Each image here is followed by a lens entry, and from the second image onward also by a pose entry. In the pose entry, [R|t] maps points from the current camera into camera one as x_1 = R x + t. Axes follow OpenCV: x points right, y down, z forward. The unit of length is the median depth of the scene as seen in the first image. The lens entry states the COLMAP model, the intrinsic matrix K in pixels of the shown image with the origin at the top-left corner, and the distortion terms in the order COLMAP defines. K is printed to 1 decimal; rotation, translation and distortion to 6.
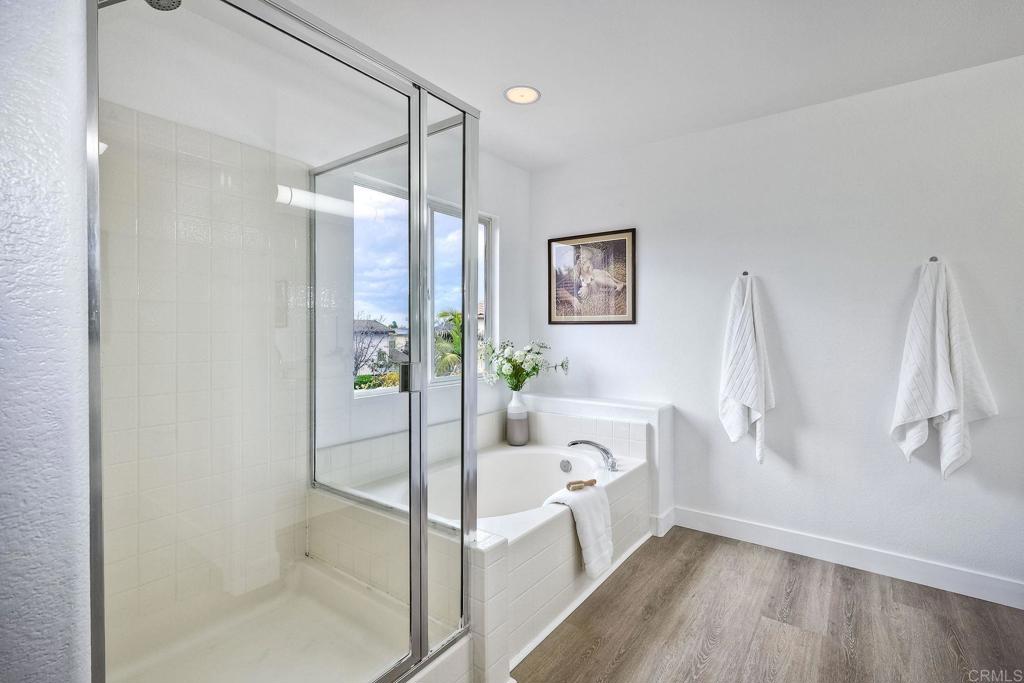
lens RADIAL K [[448.4, 0, 514.1], [0, 448.4, 334.3], [0, 0, 1]] dist [0.002116, 0.000637]
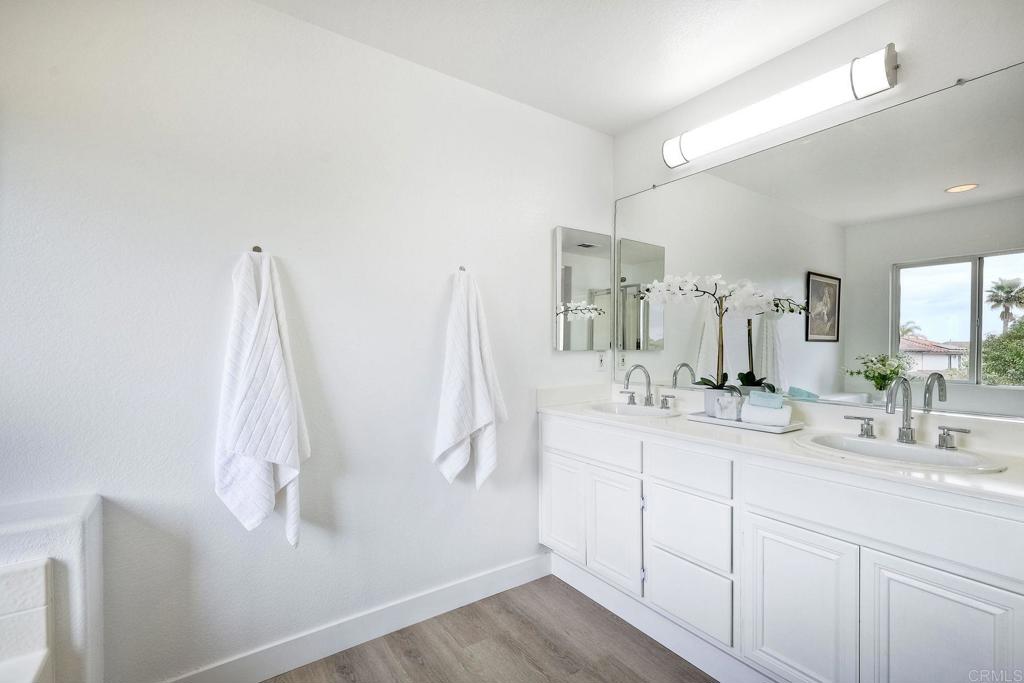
lens RADIAL K [[465.3, 0, 512.0], [0, 465.3, 341.5], [0, 0, 1]] dist [0.000754, 0.000806]
pose [[0.275346, -0.009452, 0.961299, -0.007508], [-0.003788, 0.999933, 0.010917, -0.019760], [-0.961338, -0.006647, 0.275292, 0.572390]]
